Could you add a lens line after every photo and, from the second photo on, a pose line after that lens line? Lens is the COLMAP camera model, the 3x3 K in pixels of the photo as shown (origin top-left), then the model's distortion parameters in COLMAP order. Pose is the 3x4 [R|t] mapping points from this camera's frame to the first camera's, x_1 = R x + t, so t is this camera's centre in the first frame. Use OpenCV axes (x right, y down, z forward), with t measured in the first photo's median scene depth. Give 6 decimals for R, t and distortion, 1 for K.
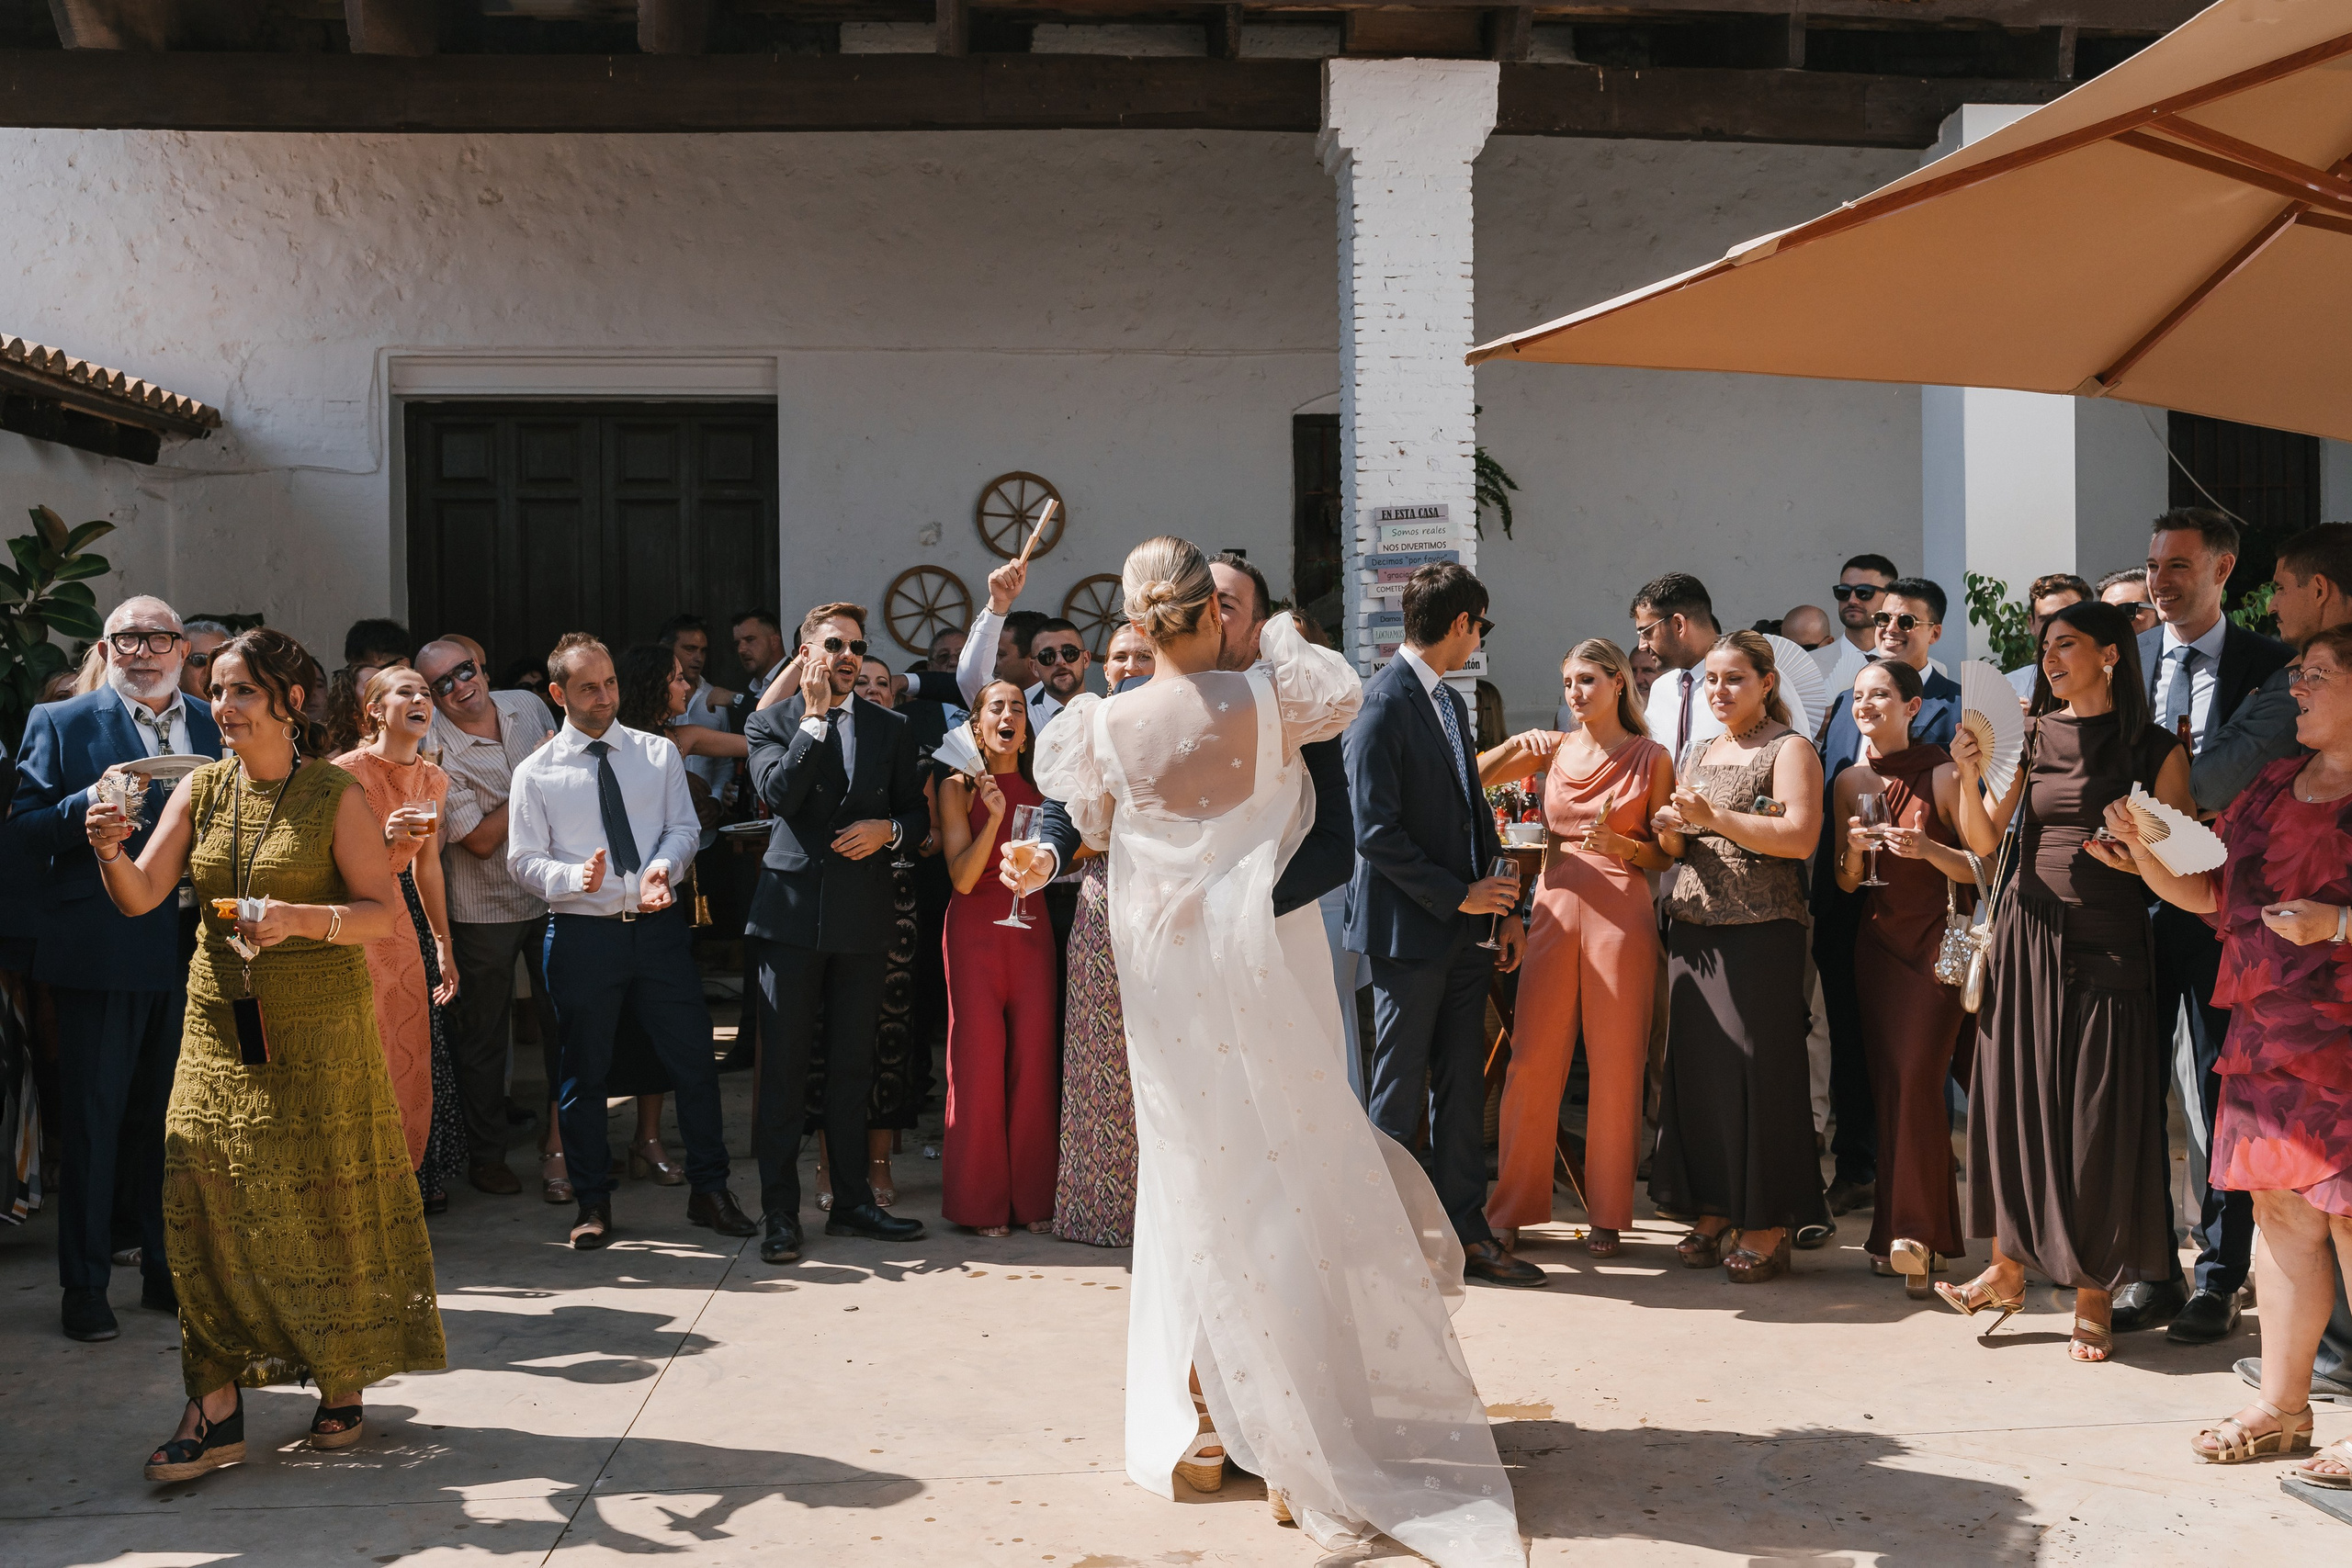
lens RADIAL K [[2358.2, 0, 1176.0], [0, 2358.2, 784.0], [0, 0, 1]] dist [-0.006939, -0.009182]
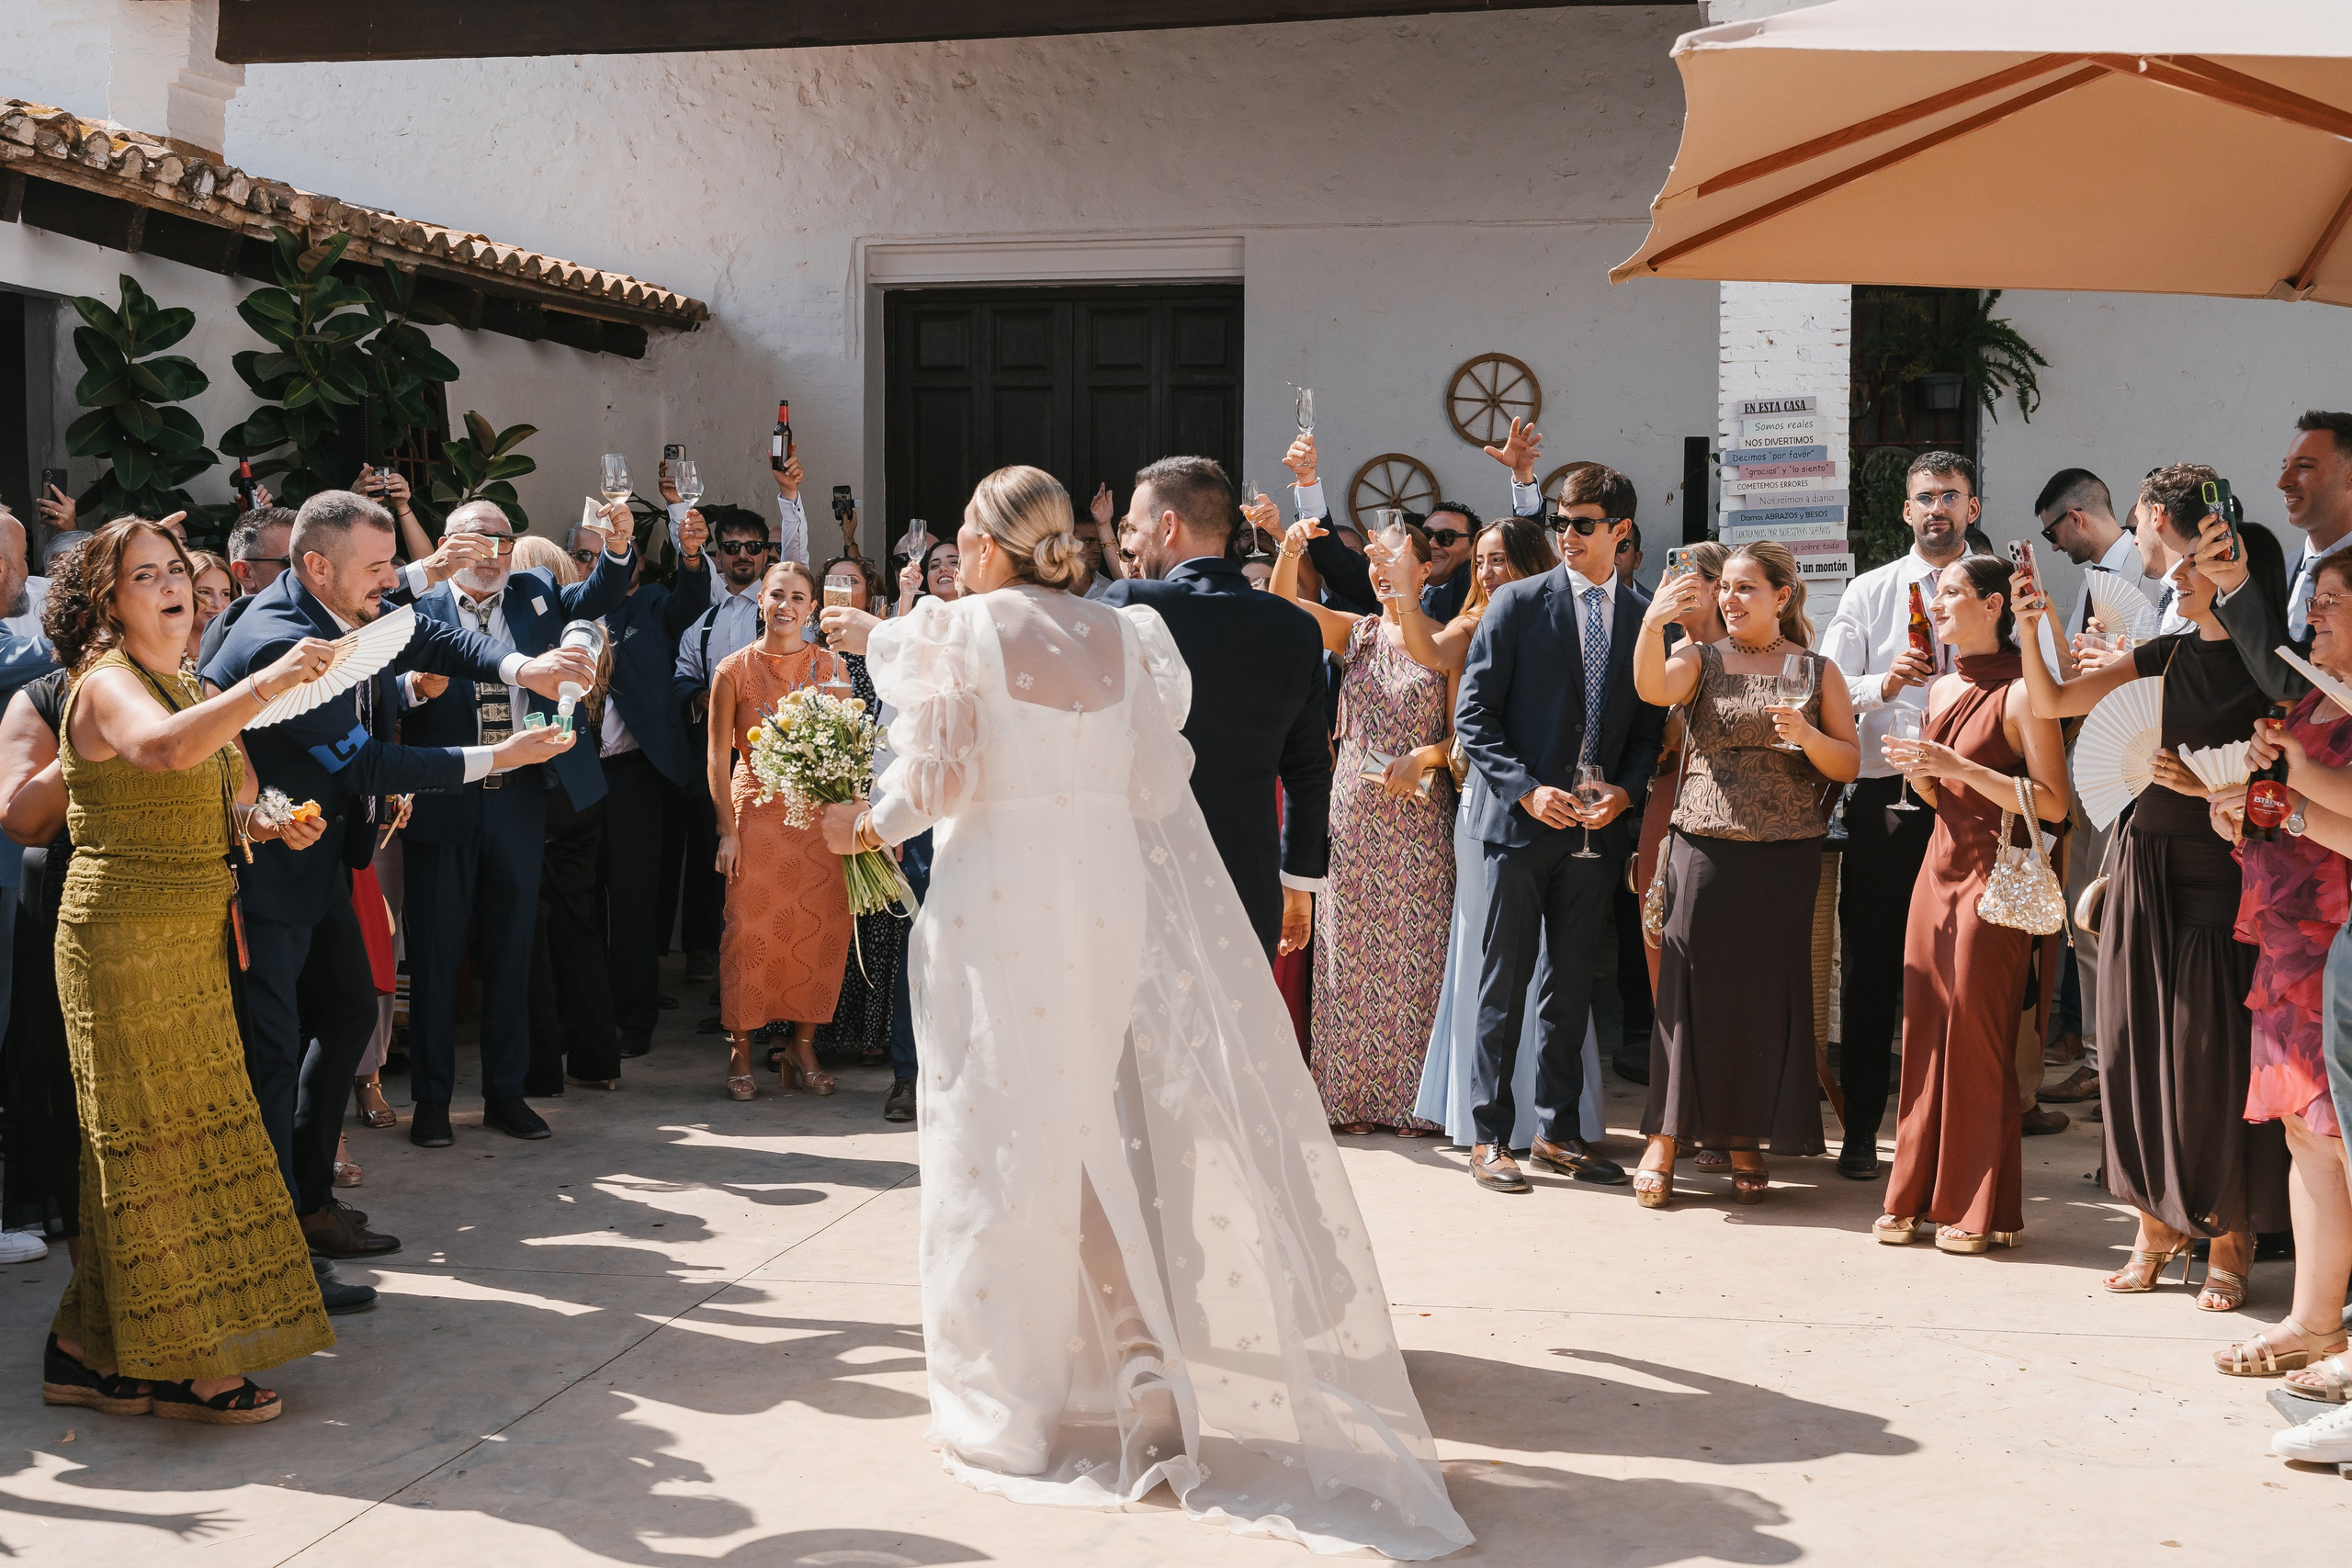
lens RADIAL K [[2682.0, 0, 1176.0], [0, 2682.0, 784.0], [0, 0, 1]] dist [-0.003421, -0.002797]
pose [[0.964700, 0.028398, -0.261817, 0.097832], [-0.018744, 0.999052, 0.039297, -0.000360], [0.262685, -0.033002, 0.964317, -0.071353]]
